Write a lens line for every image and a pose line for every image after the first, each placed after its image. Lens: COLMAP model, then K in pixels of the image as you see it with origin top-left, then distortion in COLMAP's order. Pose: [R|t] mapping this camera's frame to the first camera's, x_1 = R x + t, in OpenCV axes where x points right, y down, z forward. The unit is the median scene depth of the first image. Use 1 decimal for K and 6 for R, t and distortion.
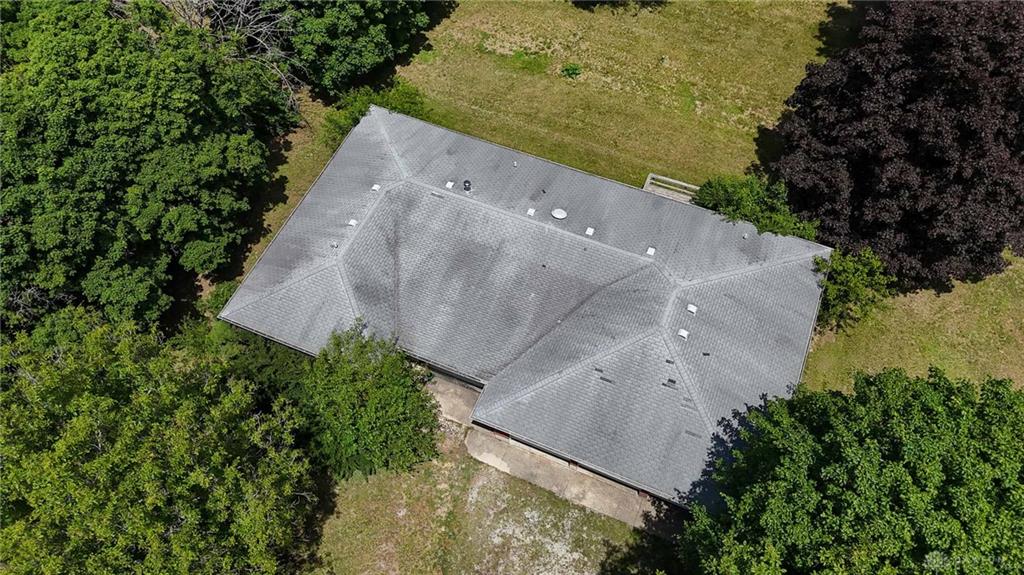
lens RADIAL K [[749.7, 0, 506.1], [0, 749.7, 298.2], [0, 0, 1]] dist [0.067879, -0.065152]
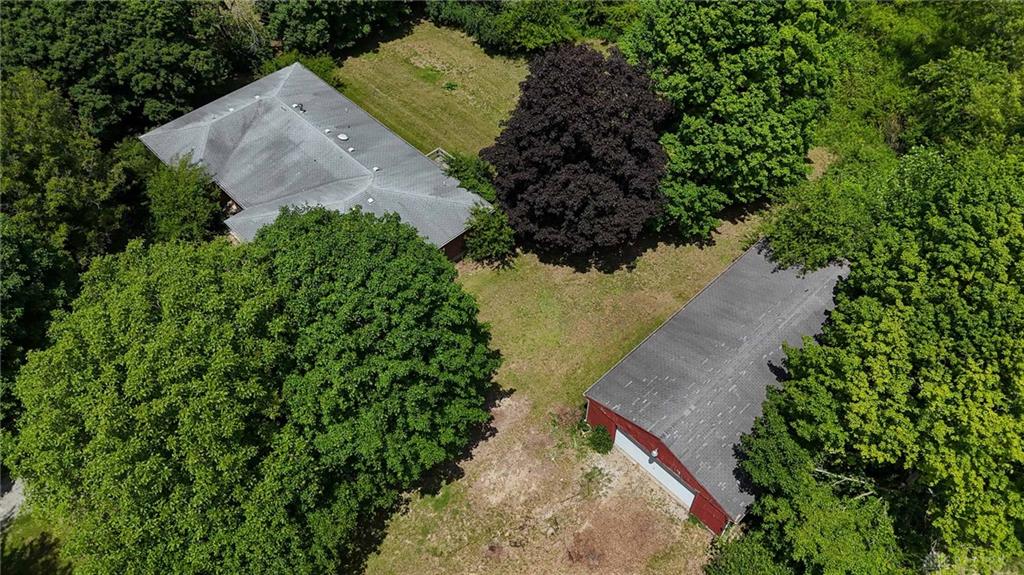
lens RADIAL K [[749.7, 0, 510.2], [0, 749.7, 292.8], [0, 0, 1]] dist [0.067879, -0.065152]
pose [[0.920611, 0.307017, -0.241281, 0.879719], [-0.338311, 0.935682, -0.100223, 0.233812], [0.194992, 0.173894, 0.965266, -0.406825]]
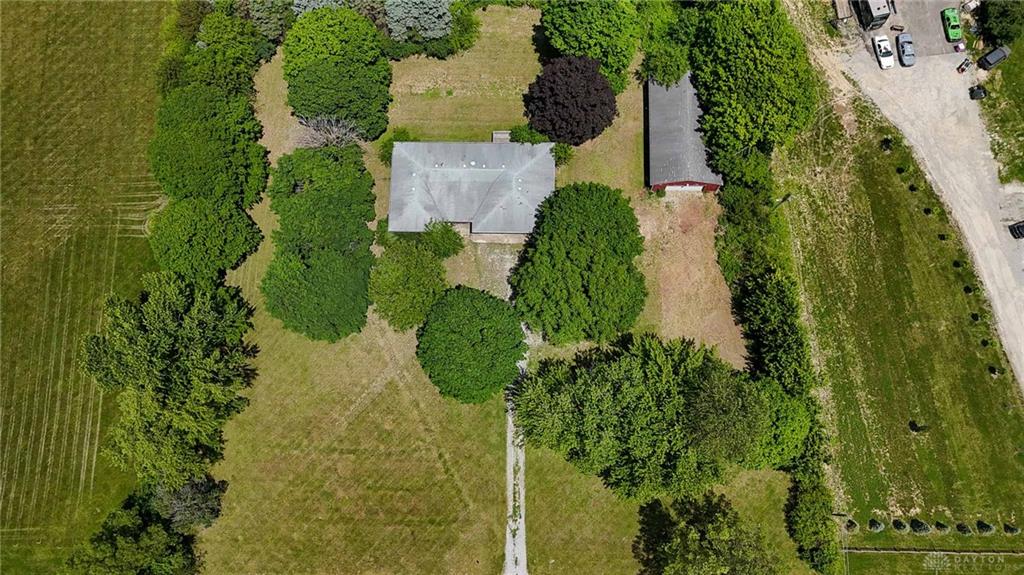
lens RADIAL K [[832.8, 0, 504.1], [0, 832.8, 293.8], [0, 0, 1]] dist [0.074749, -0.041247]
pose [[0.926254, -0.370037, 0.071595, -0.266394], [0.333632, 0.893364, 0.300983, -0.645385], [-0.175336, -0.254901, 0.950938, -2.565288]]
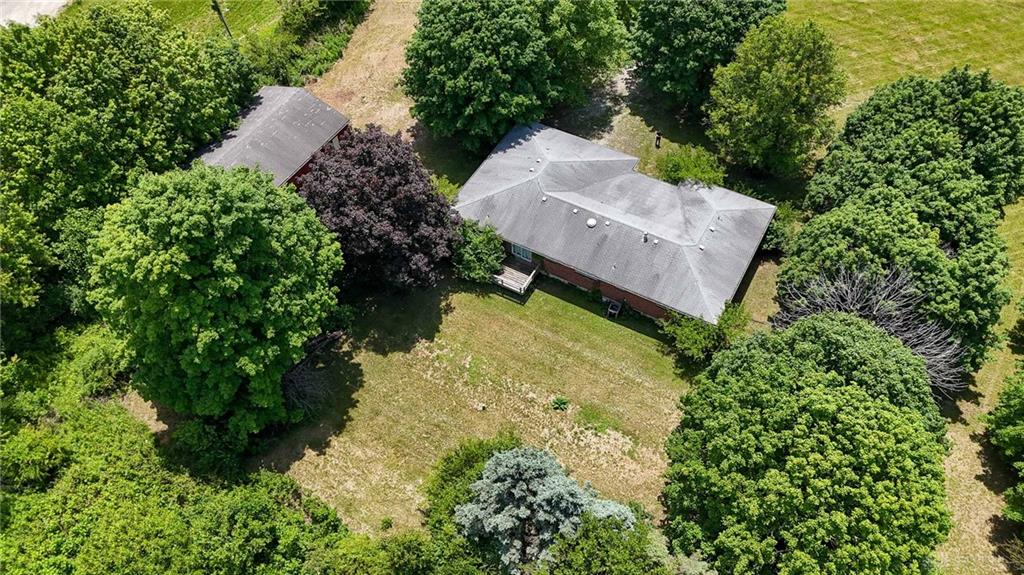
lens RADIAL K [[749.7, 0, 508.4], [0, 749.7, 292.3], [0, 0, 1]] dist [0.067879, -0.065152]
pose [[-0.993916, -0.073453, 0.082066, 0.110181], [0.103352, -0.364534, 0.925437, -1.817318], [-0.038061, 0.928288, 0.369908, 0.510894]]
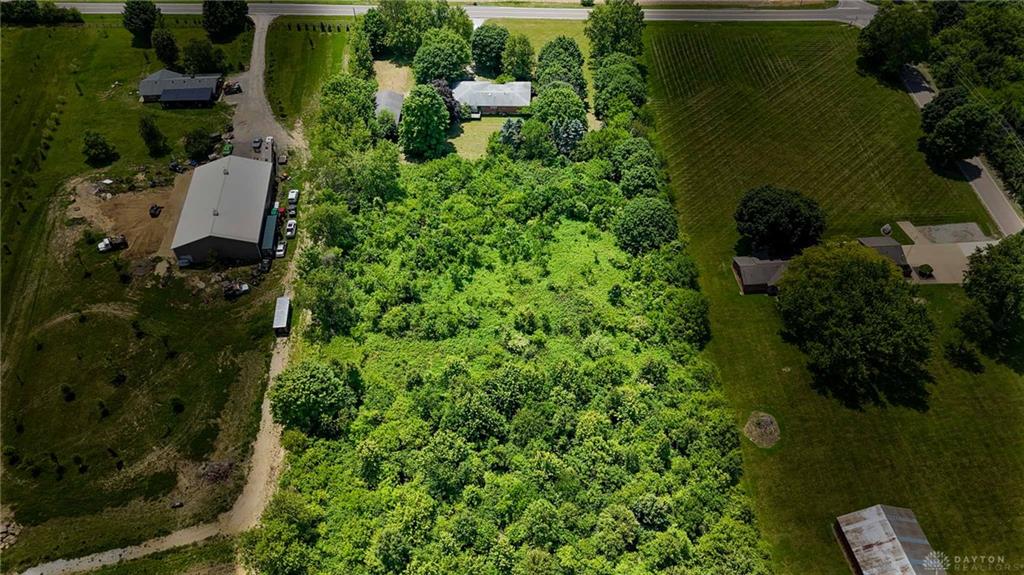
lens RADIAL K [[749.7, 0, 510.9], [0, 749.7, 293.4], [0, 0, 1]] dist [0.067879, -0.065152]
pose [[-0.928290, 0.270908, -0.254728, 2.048724], [-0.312919, -0.199016, 0.928695, -6.631204], [0.200896, 0.941807, 0.269517, 0.901167]]
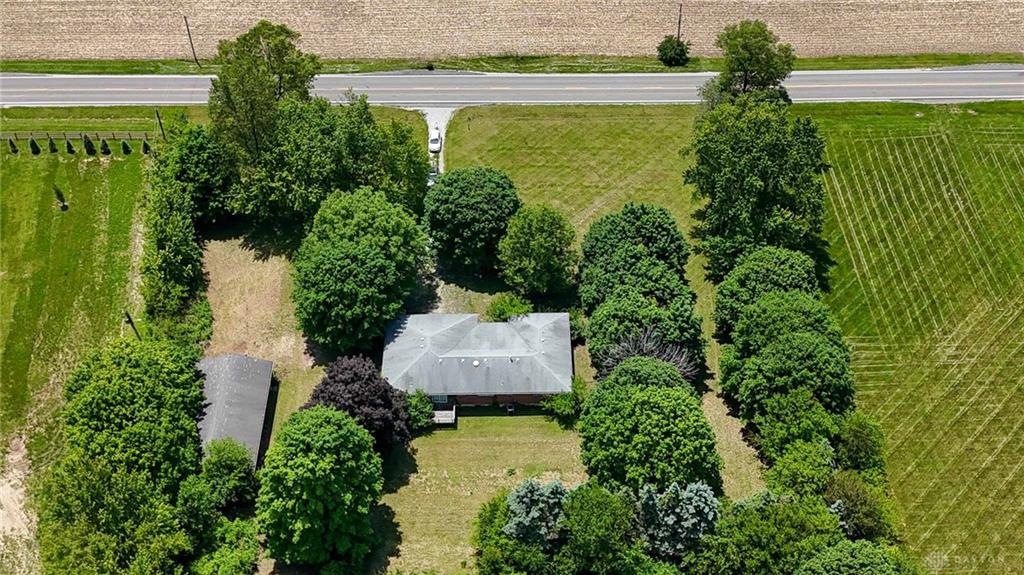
lens RADIAL K [[1251.0, 0, 509.0], [0, 1251.0, 286.8], [0, 0, 1]] dist [0.081005, 0.000000]
pose [[-0.915527, 0.293405, -0.275180, 1.148901], [-0.336557, -0.184036, 0.923504, -4.368895], [0.220318, 0.938107, 0.267238, -0.473096]]
